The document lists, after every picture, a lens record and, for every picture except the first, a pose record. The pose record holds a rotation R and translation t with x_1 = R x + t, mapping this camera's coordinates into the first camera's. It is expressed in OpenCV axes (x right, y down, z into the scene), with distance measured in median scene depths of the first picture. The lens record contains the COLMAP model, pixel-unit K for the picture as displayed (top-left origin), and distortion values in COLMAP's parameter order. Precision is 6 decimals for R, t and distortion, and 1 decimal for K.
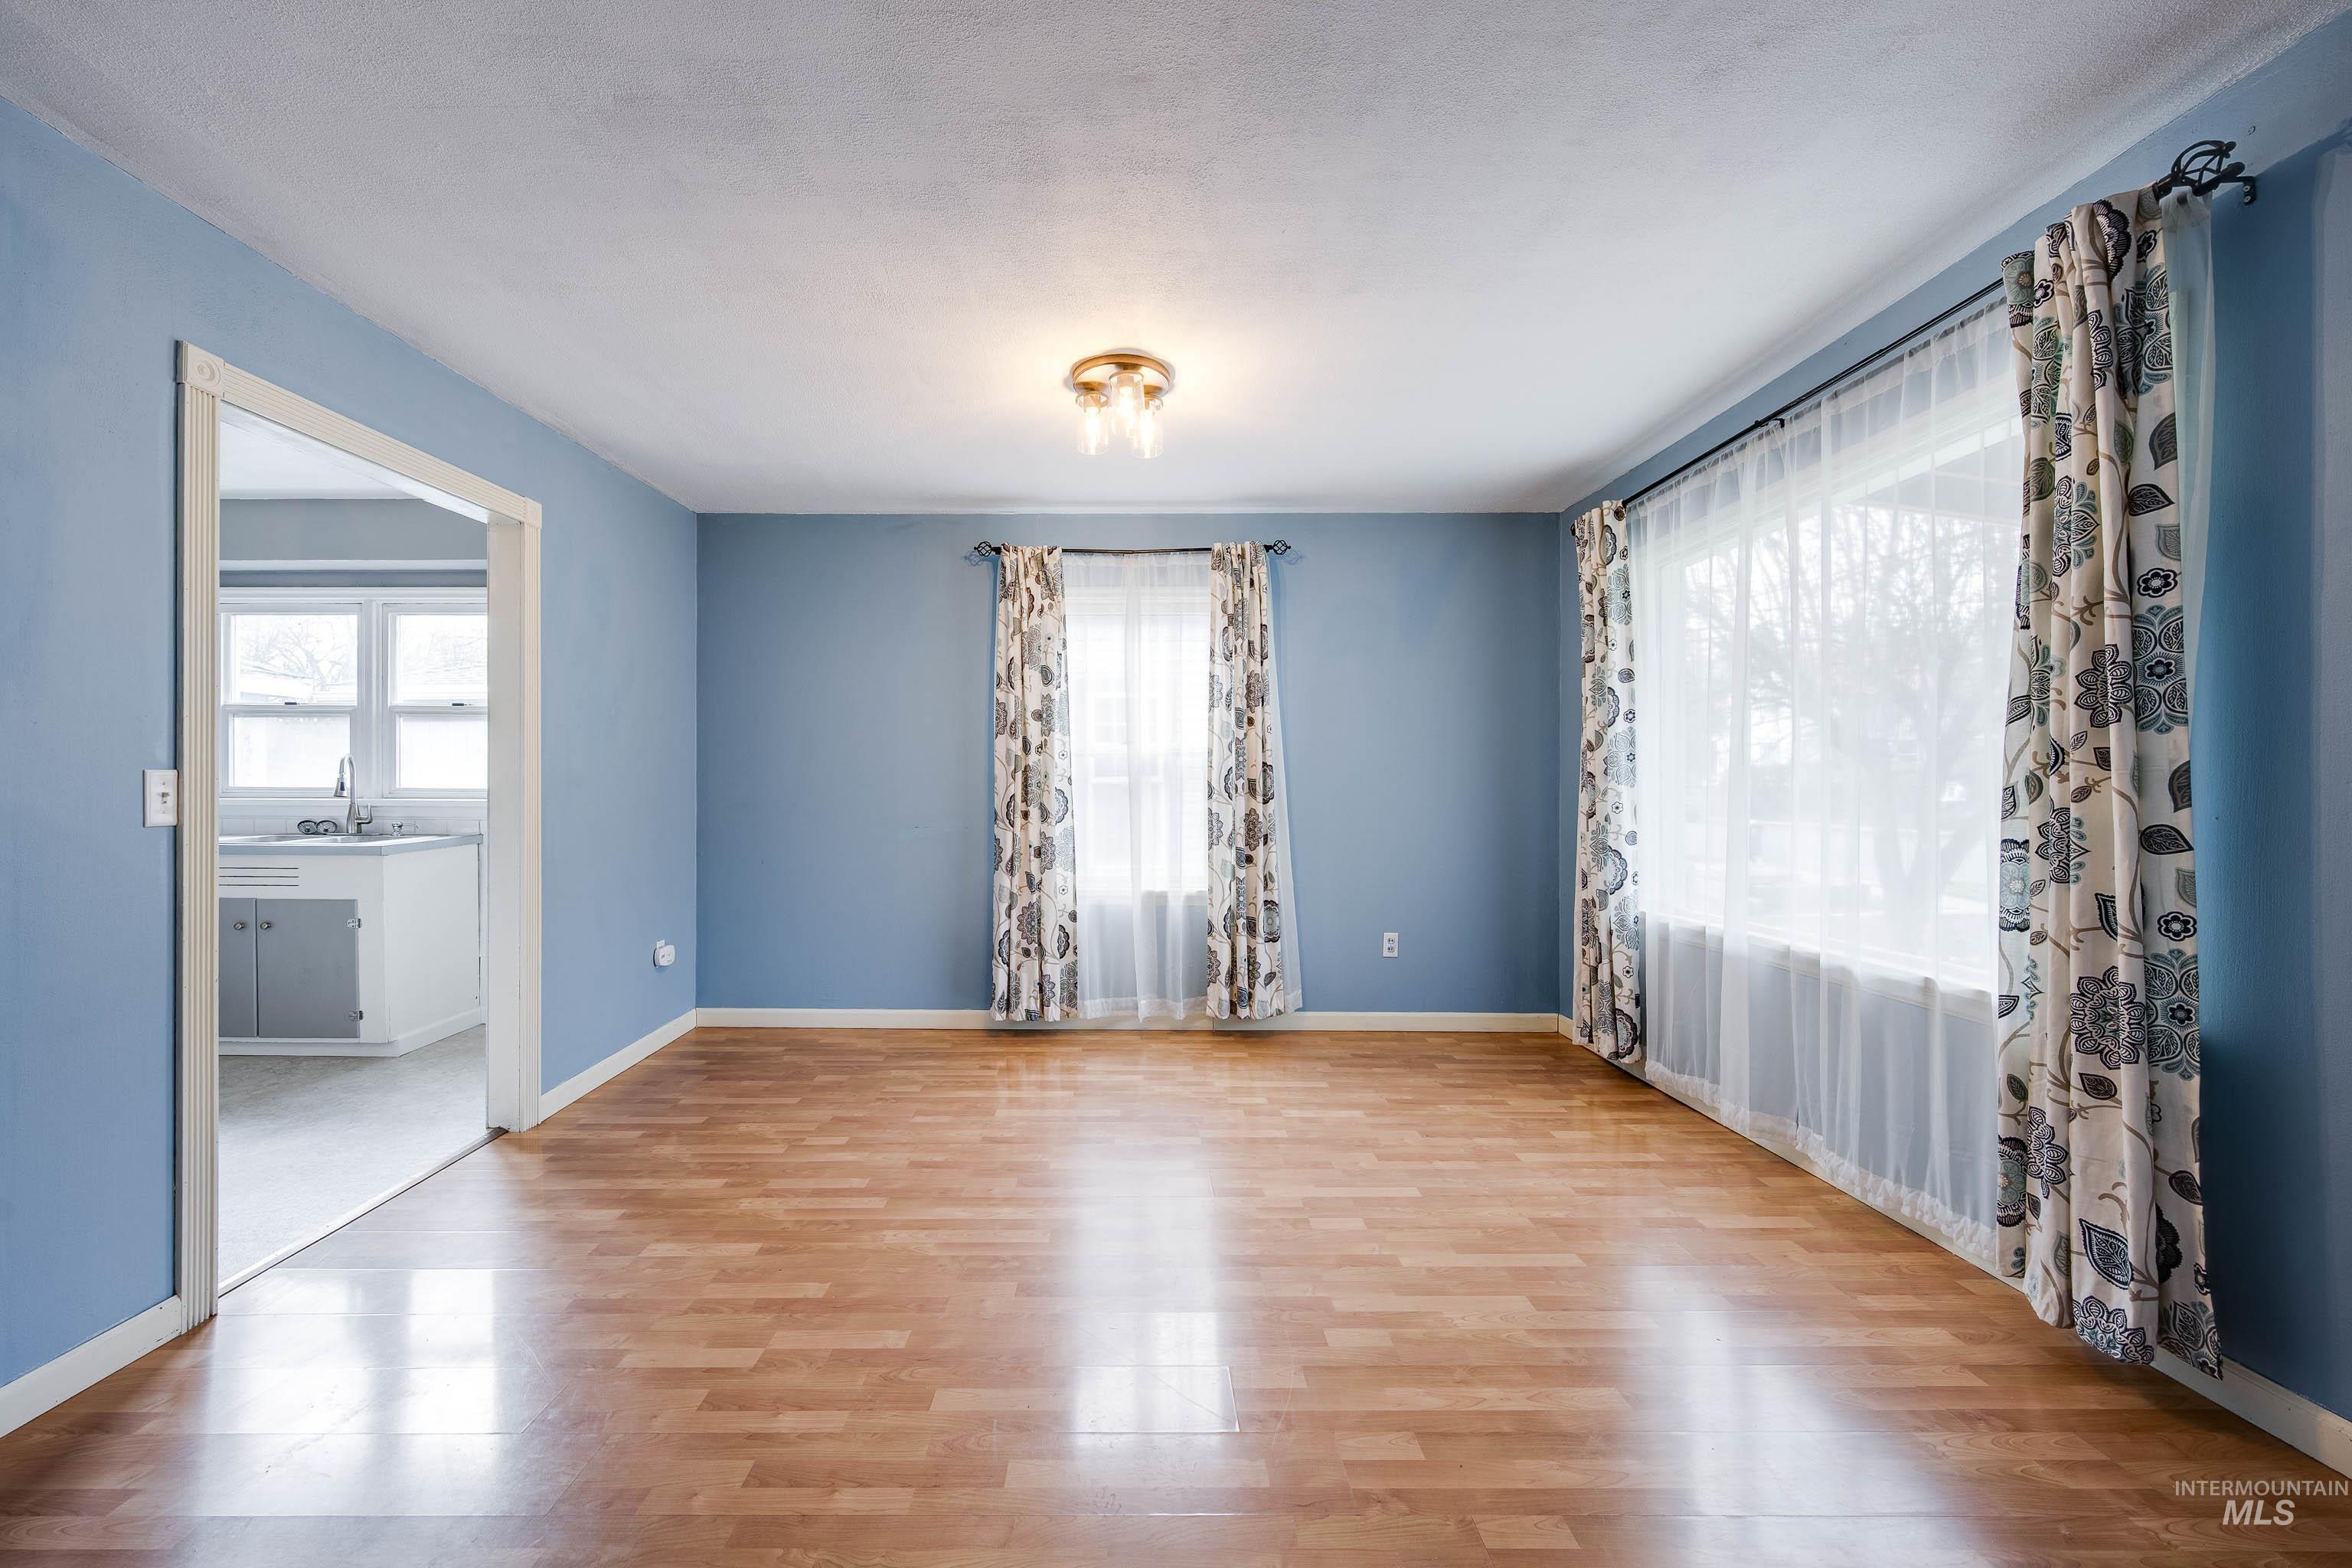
lens RADIAL K [[934.9, 0, 1113.4], [0, 934.9, 771.2], [0, 0, 1]] dist [-0.000110, -0.000001]
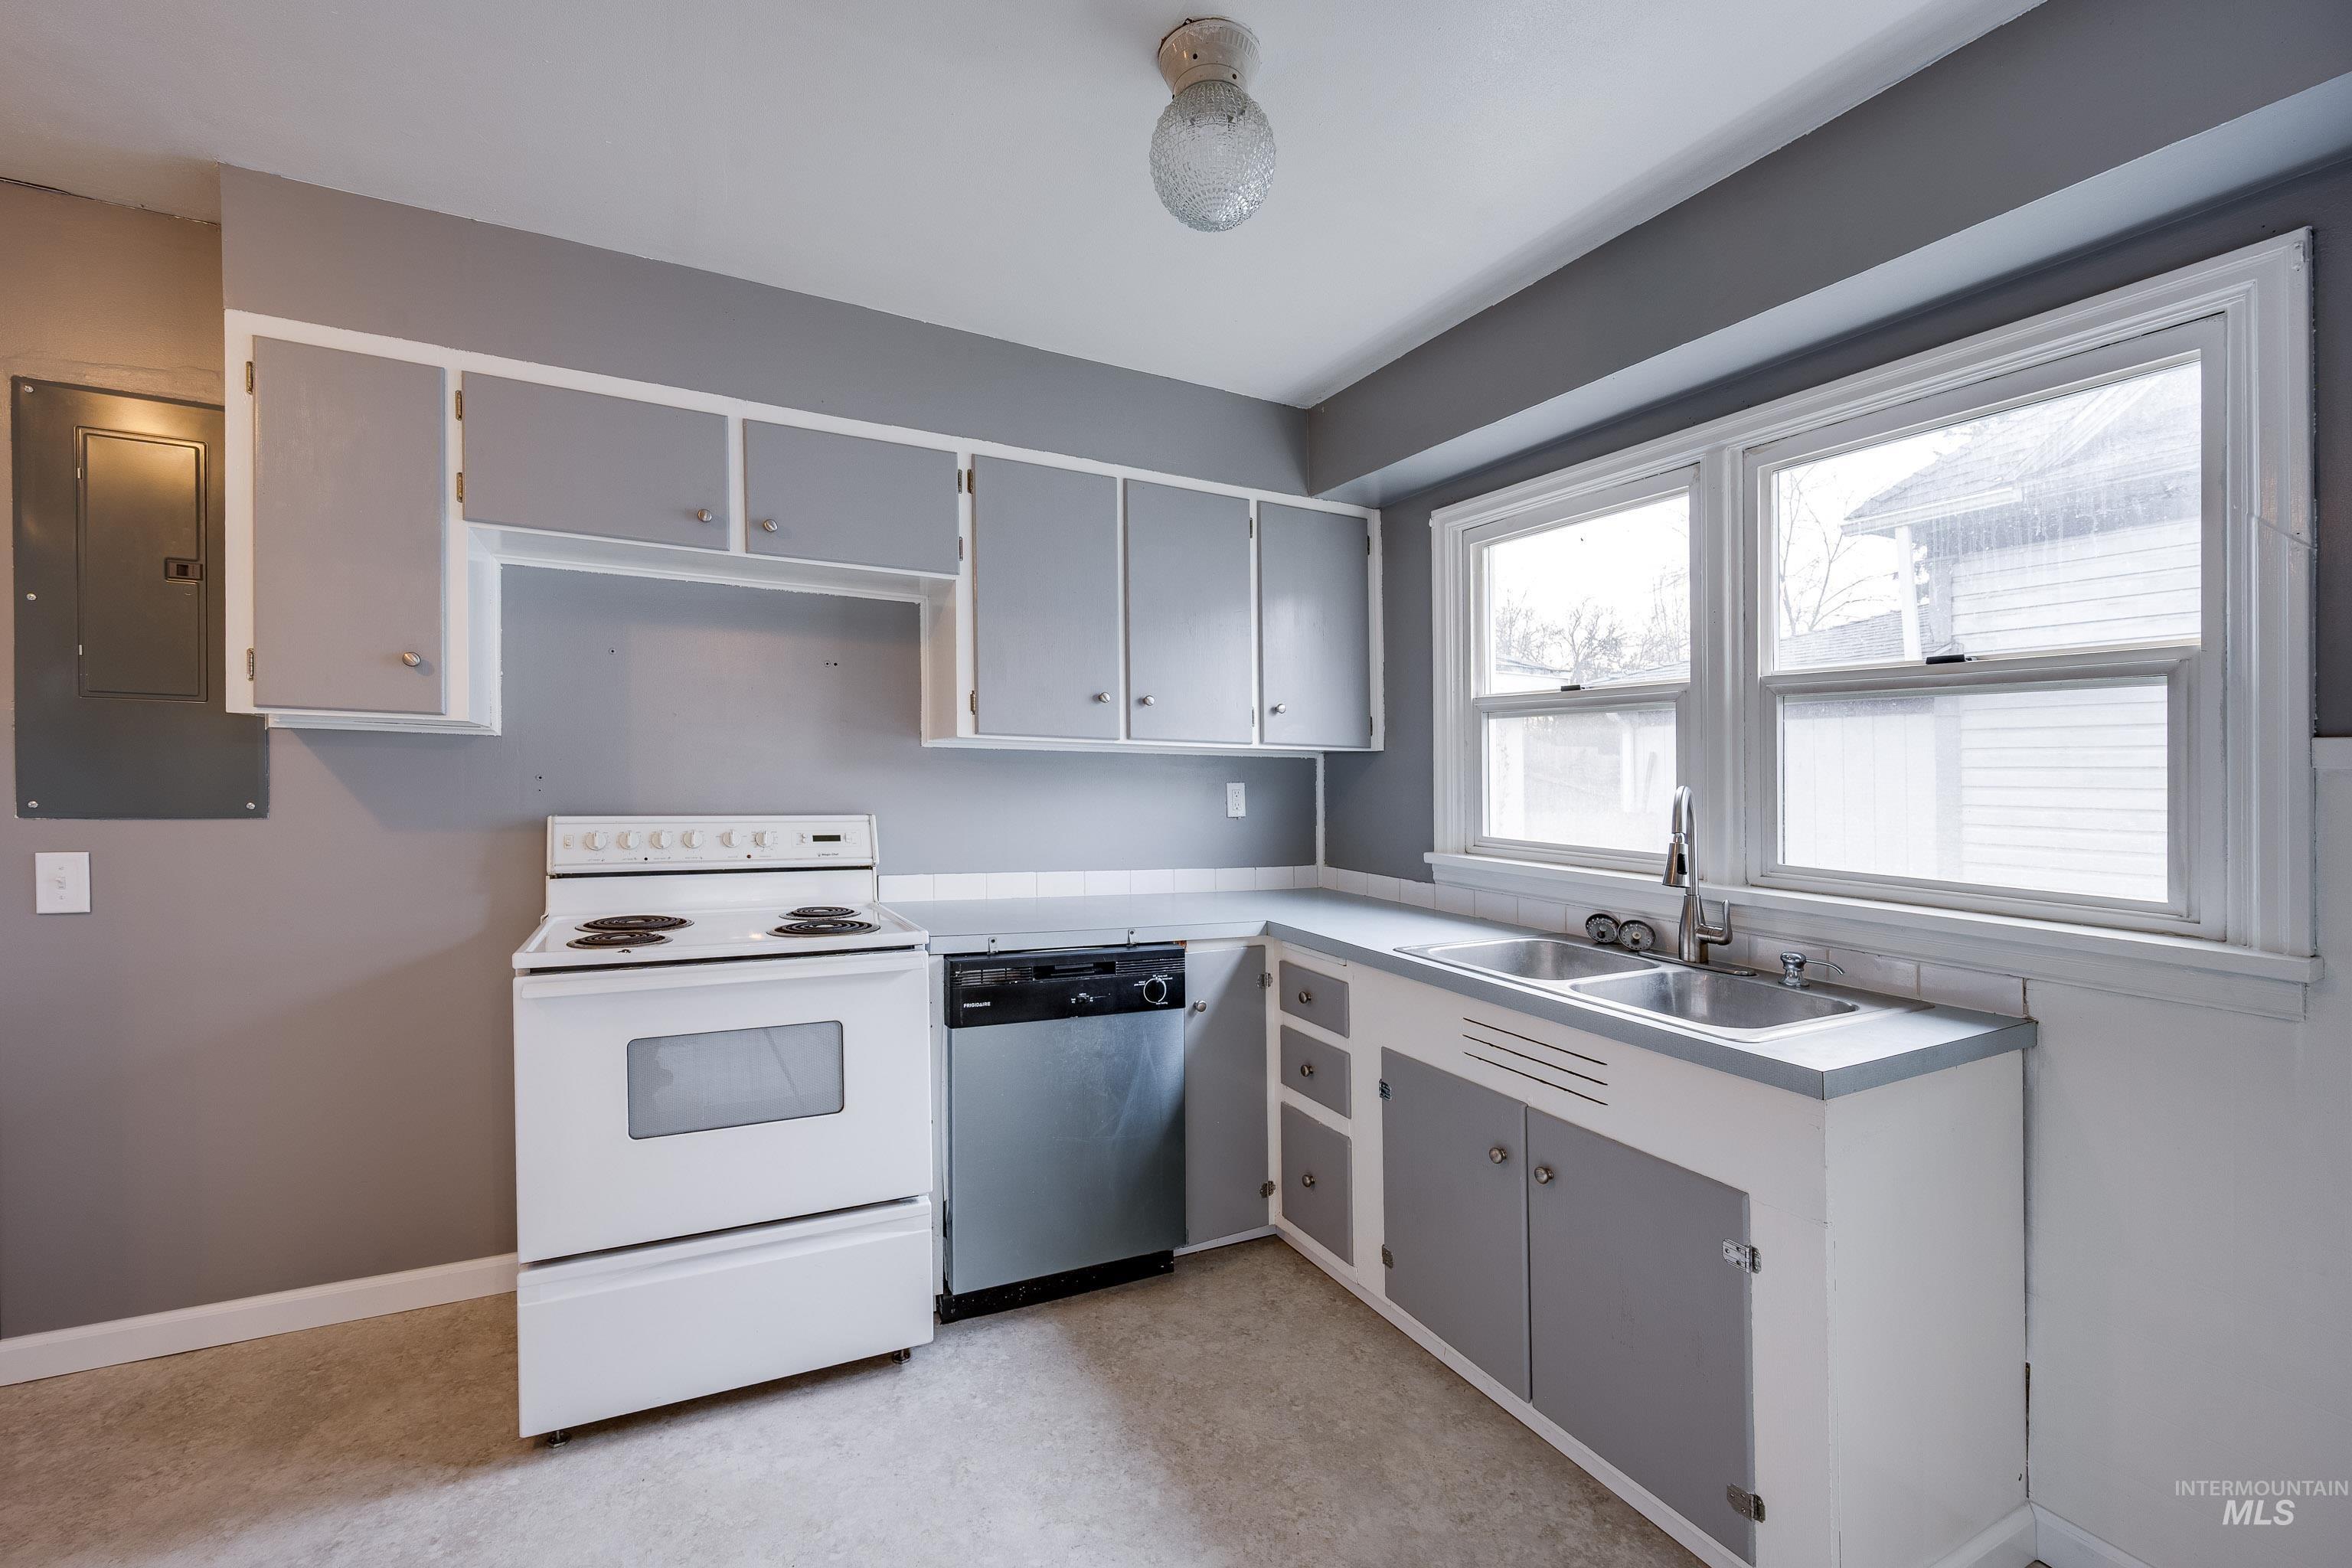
lens RADIAL K [[958.3, 0, 1147.7], [0, 958.3, 800.3], [0, 0, 1]] dist [-0.001557, -0.000209]
pose [[0.477107, 0.032443, -0.878246, -0.540090], [-0.007059, 0.999428, 0.033084, -0.025845], [0.878817, -0.009585, 0.477063, 0.553016]]
